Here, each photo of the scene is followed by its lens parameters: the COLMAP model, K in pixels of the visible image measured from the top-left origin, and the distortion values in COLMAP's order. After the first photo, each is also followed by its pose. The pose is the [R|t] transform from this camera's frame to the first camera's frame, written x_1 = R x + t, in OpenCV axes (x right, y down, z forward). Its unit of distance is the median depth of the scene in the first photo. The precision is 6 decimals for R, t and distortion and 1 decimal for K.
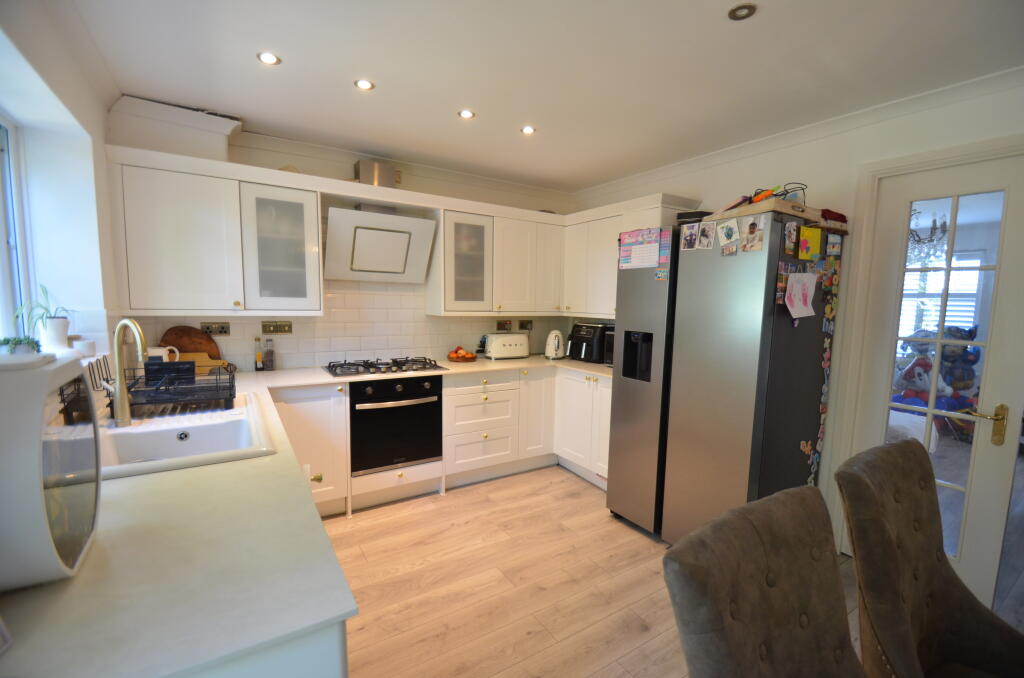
lens RADIAL K [[445.9, 0, 539.2], [0, 445.9, 348.1], [0, 0, 1]] dist [-0.014400, -0.001366]
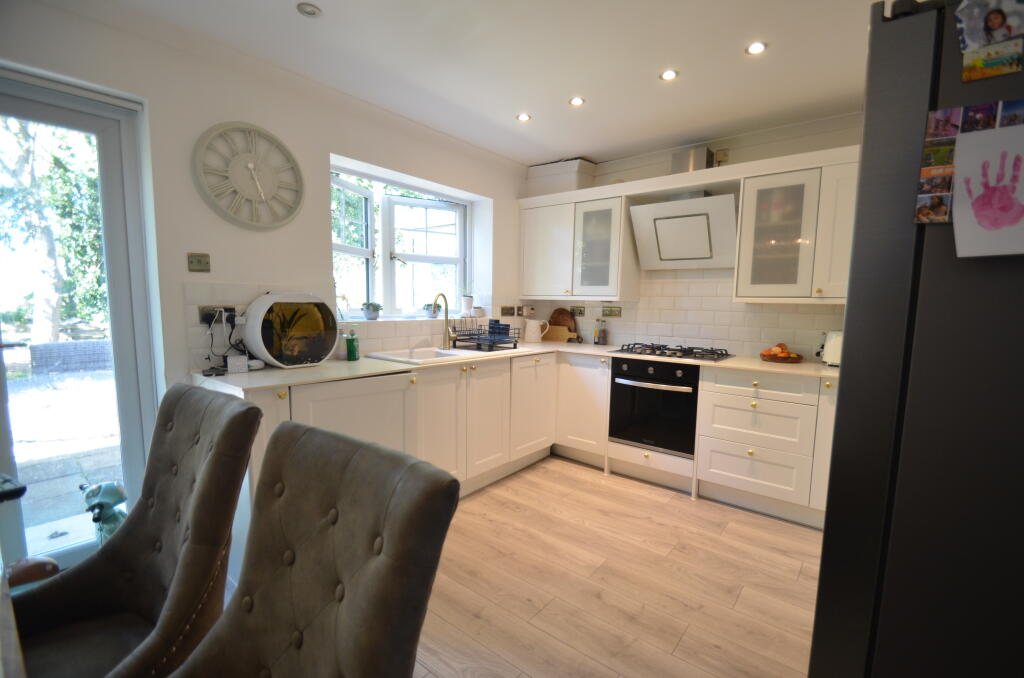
lens RADIAL K [[445.9, 0, 514.7], [0, 445.9, 346.2], [0, 0, 1]] dist [-0.014400, -0.001366]
pose [[0.283690, 0.081229, -0.955470, 0.566377], [-0.106751, 0.992887, 0.052714, 0.014169], [0.952956, 0.087043, 0.290343, 0.401521]]
